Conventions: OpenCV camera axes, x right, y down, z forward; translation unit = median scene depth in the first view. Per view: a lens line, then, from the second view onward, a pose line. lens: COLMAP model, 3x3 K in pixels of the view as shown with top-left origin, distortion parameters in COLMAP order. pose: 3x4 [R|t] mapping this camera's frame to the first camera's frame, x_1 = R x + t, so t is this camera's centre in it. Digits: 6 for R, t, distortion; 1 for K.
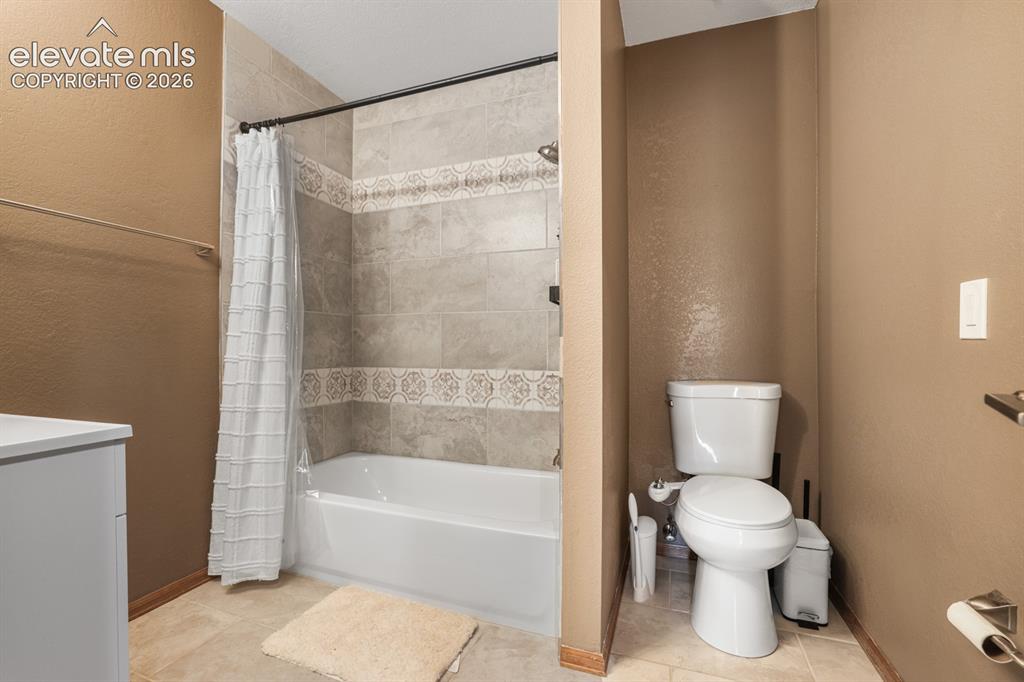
lens RADIAL K [[440.9, 0, 507.5], [0, 440.9, 347.5], [0, 0, 1]] dist [-0.015975, 0.002025]
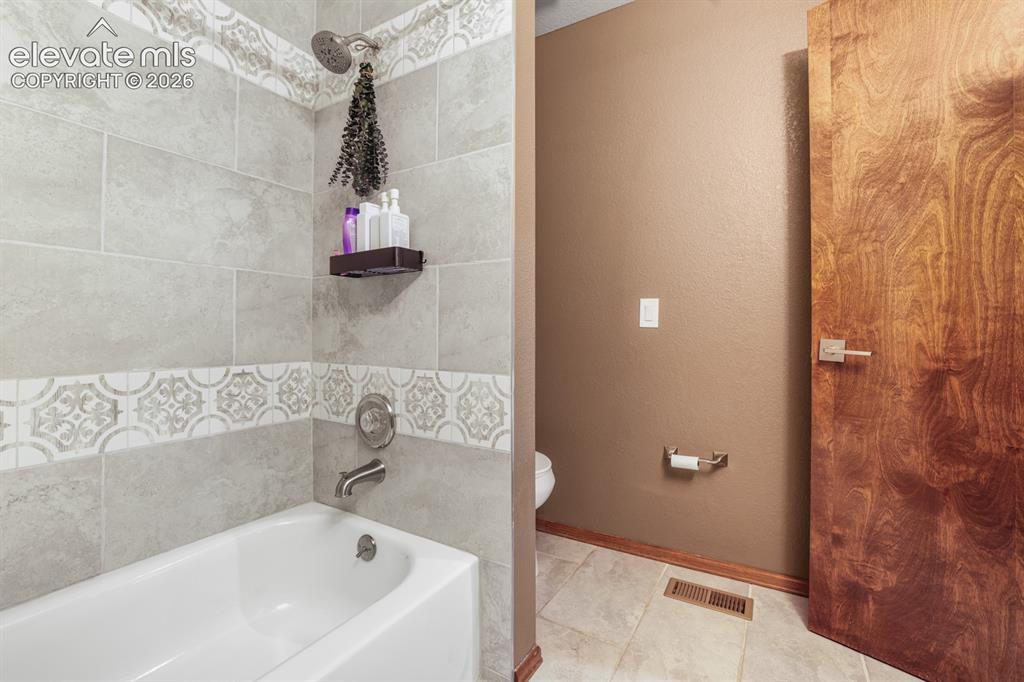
lens RADIAL K [[440.9, 0, 508.7], [0, 440.9, 332.1], [0, 0, 1]] dist [-0.015975, 0.002025]
pose [[0.201052, -0.002045, 0.979578, -0.432147], [-0.007250, 0.999967, 0.003576, -0.000016], [-0.979554, -0.007821, 0.201031, 0.489740]]
